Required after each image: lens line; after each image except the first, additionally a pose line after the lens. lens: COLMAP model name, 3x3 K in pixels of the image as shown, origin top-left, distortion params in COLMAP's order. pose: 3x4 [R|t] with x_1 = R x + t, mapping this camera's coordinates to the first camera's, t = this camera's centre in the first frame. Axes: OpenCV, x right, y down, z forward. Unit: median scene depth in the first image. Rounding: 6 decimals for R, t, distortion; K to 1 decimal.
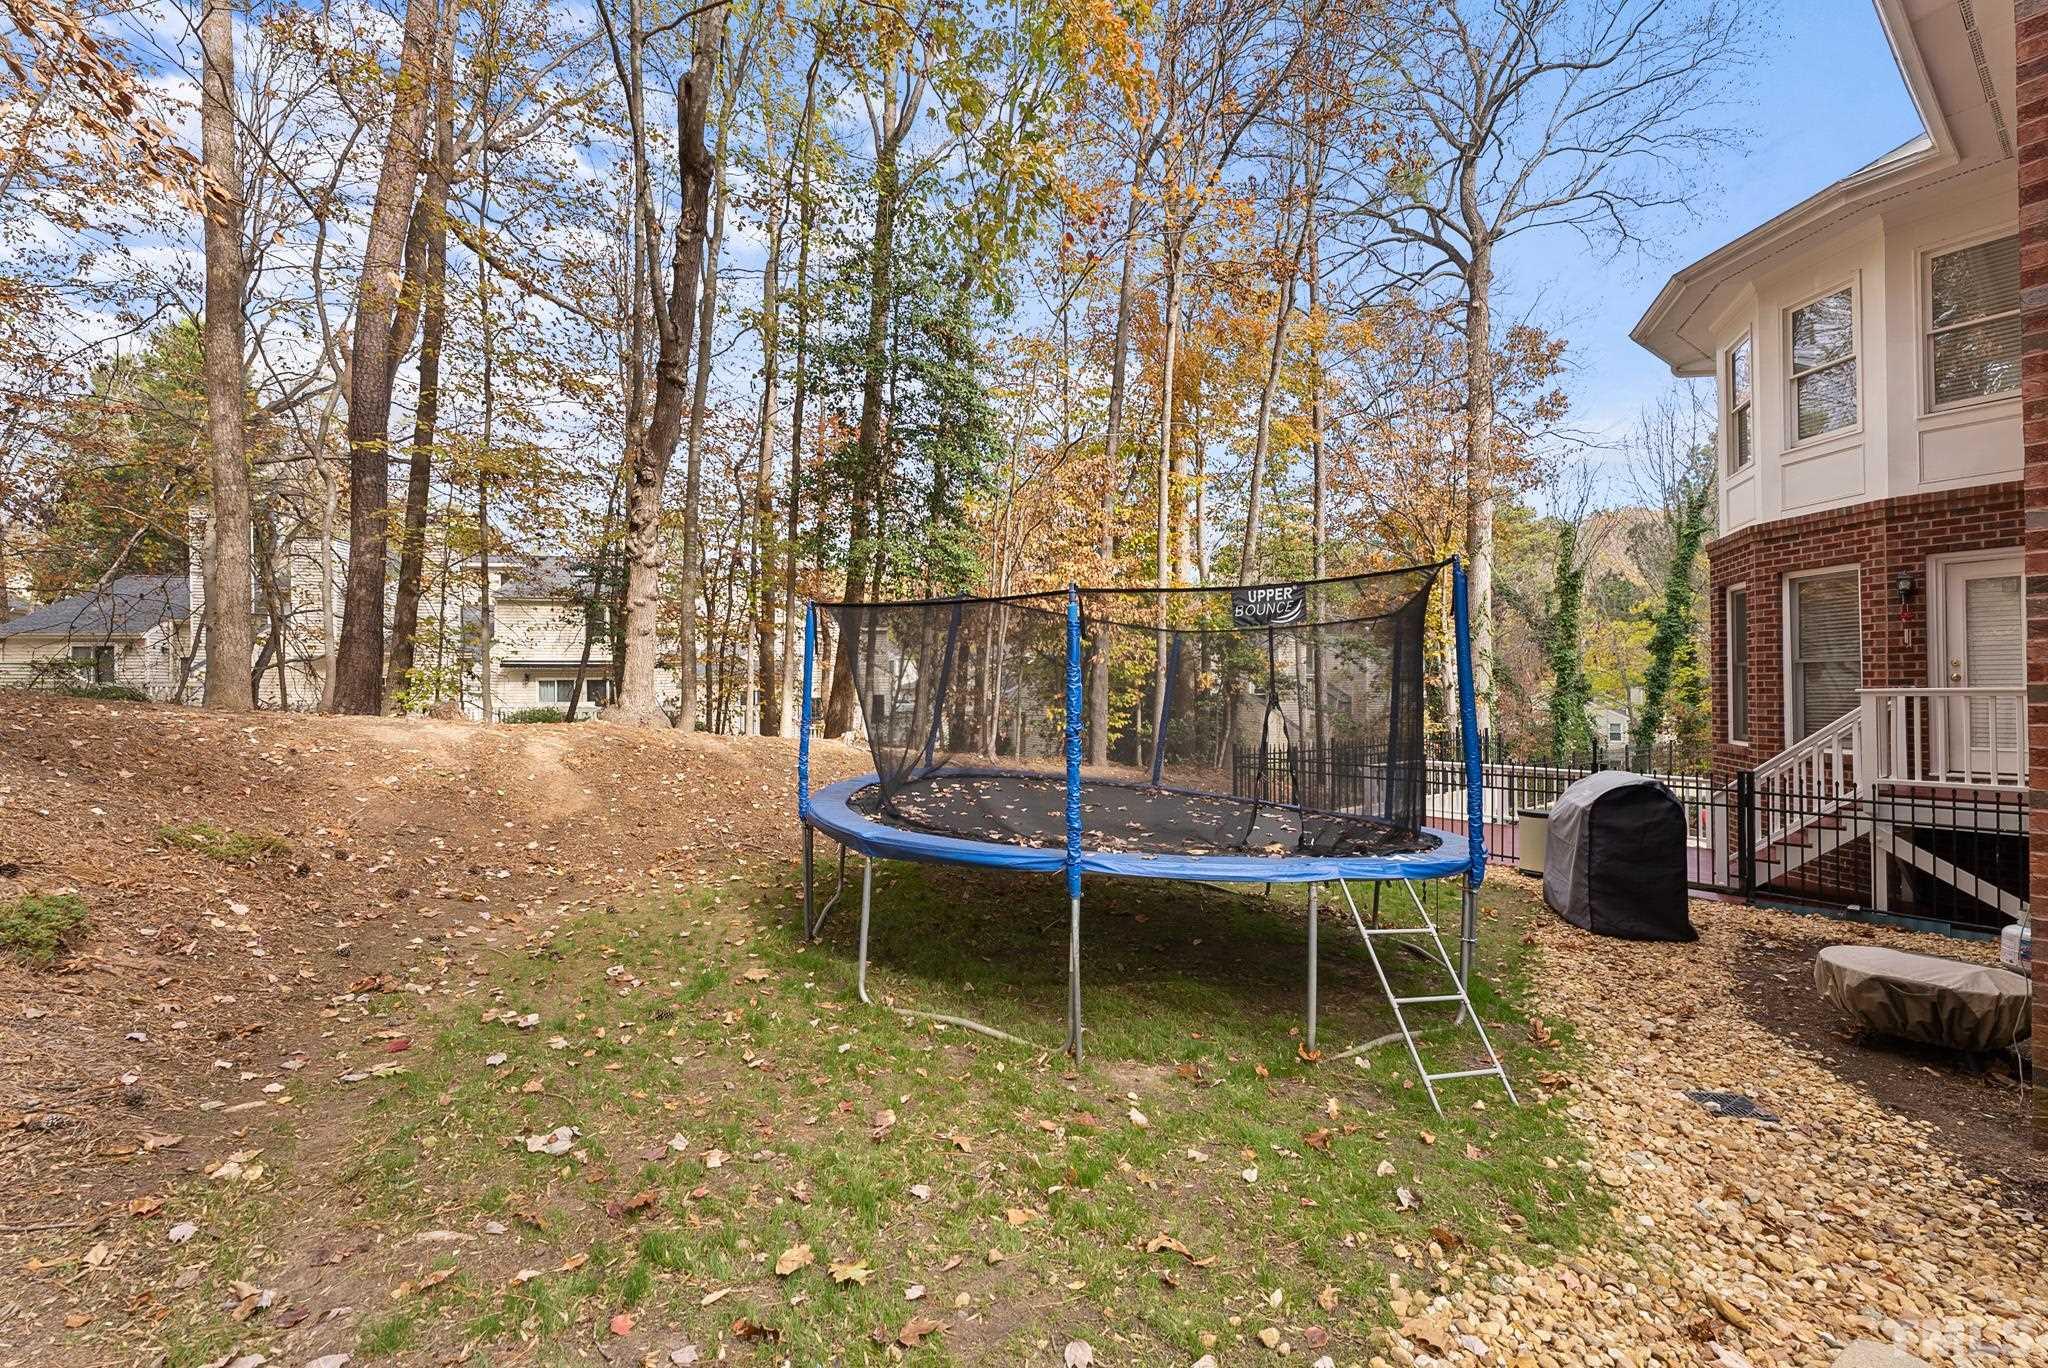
lens RADIAL K [[813.7, 0, 1015.3], [0, 813.7, 684.6], [0, 0, 1]] dist [-0.000623, -0.000603]
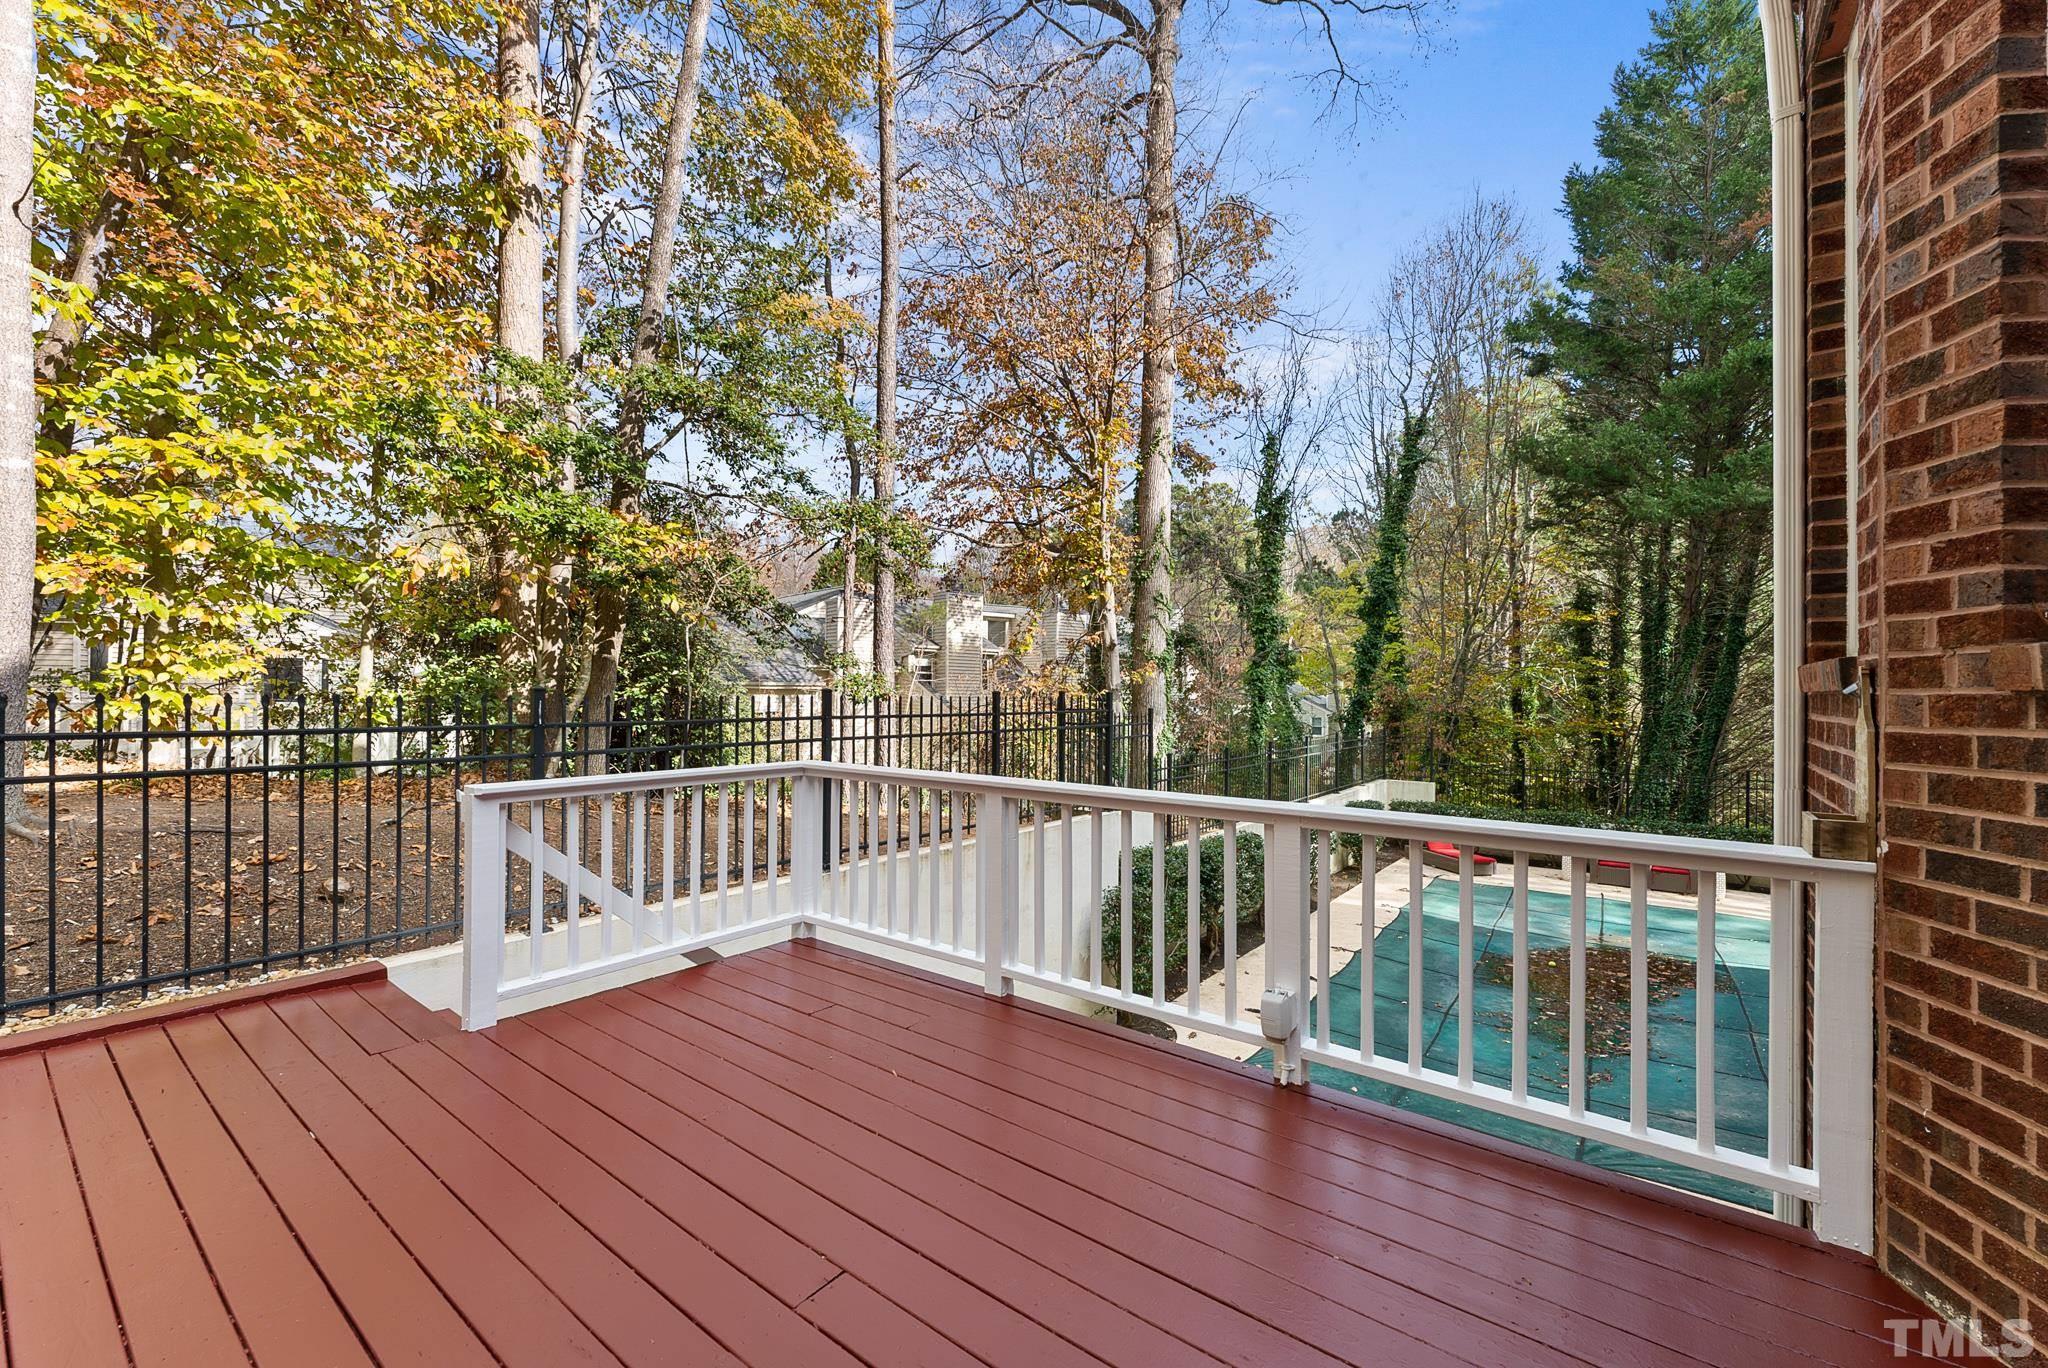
lens RADIAL K [[830.4, 0, 1025.4], [0, 830.4, 654.0], [0, 0, 1]] dist [0.019726, -0.000123]
pose [[0.954741, 0.027233, 0.296189, 0.247288], [-0.019196, 0.999365, -0.030009, 0.027731], [-0.296818, 0.022965, 0.954658, 0.347589]]
